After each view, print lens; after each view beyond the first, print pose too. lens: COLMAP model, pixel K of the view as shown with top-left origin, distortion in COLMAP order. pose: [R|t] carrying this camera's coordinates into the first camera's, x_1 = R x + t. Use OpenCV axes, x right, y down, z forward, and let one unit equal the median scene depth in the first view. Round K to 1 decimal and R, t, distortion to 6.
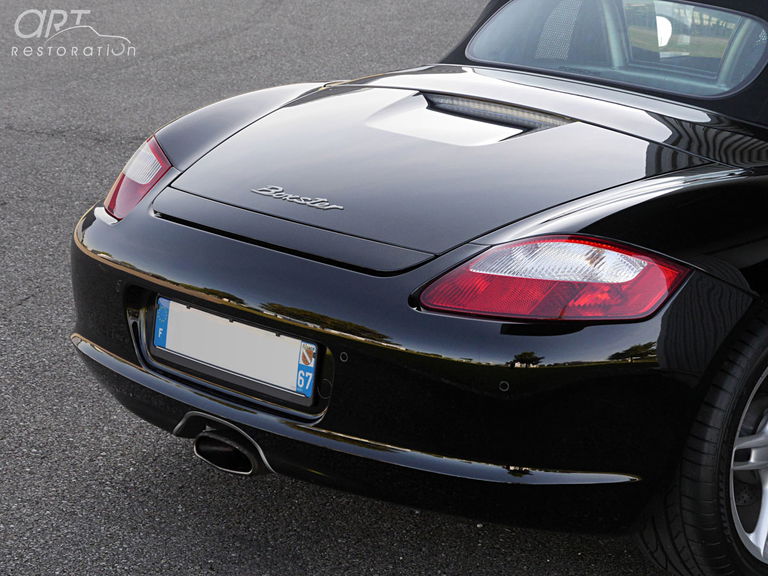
lens RADIAL K [[2416.9, 0, 384.0], [0, 2416.9, 288.1], [0, 0, 1]] dist [-0.125478, 0.000000]
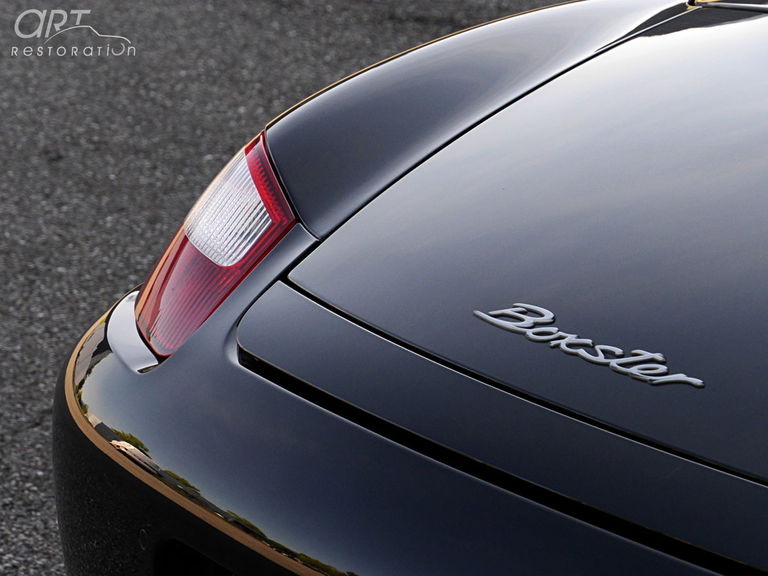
lens RADIAL K [[3759.4, 0, 383.8], [0, 3759.4, 287.8], [0, 0, 1]] dist [0.165305, 0.000000]
pose [[0.990747, 0.022841, -0.133789, 0.008643], [-0.015237, 0.998224, 0.057583, -0.056778], [0.134867, -0.055012, 0.989335, 0.279560]]
